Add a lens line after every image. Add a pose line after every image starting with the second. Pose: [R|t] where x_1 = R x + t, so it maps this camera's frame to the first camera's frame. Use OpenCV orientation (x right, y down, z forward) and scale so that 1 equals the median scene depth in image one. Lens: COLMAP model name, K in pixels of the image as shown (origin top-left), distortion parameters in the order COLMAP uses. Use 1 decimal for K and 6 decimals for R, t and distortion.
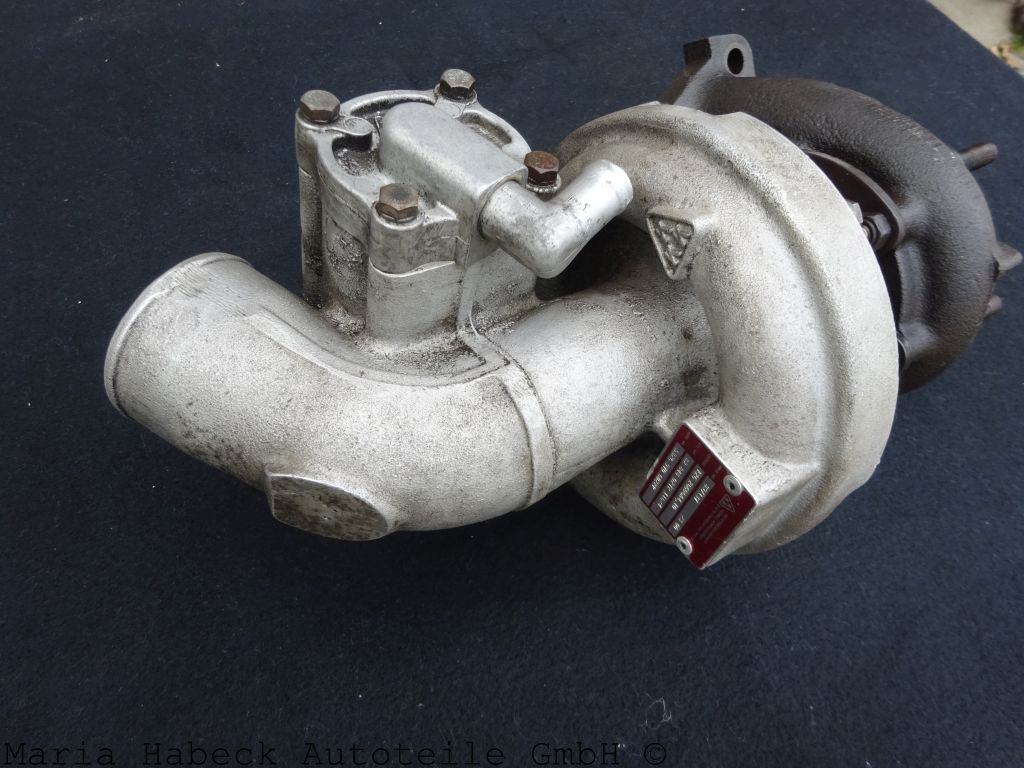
lens RADIAL K [[752.0, 0, 511.5], [0, 752.0, 388.3], [0, 0, 1]] dist [0.008591, -0.009326]
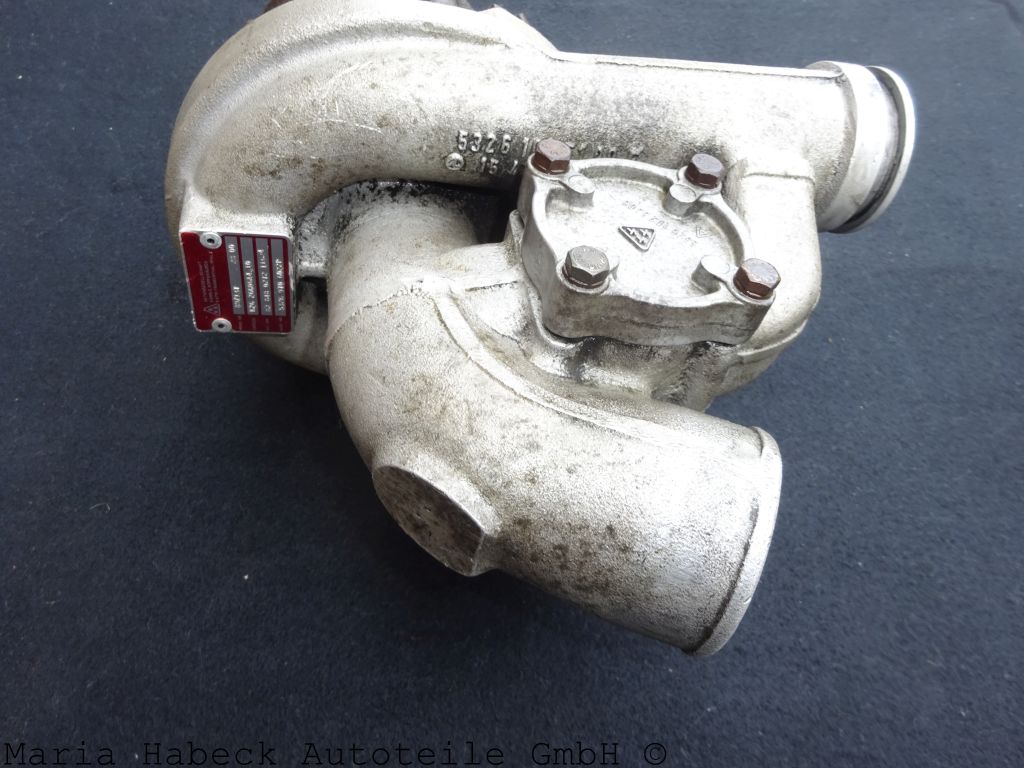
lens RADIAL K [[752.0, 0, 512.7], [0, 752.0, 382.6], [0, 0, 1]] dist [0.008591, -0.009326]
pose [[-0.694652, -0.485297, 0.530986, -0.692579], [-0.520630, -0.170188, -0.836648, 0.855698], [0.496390, -0.857626, -0.134439, 1.283283]]
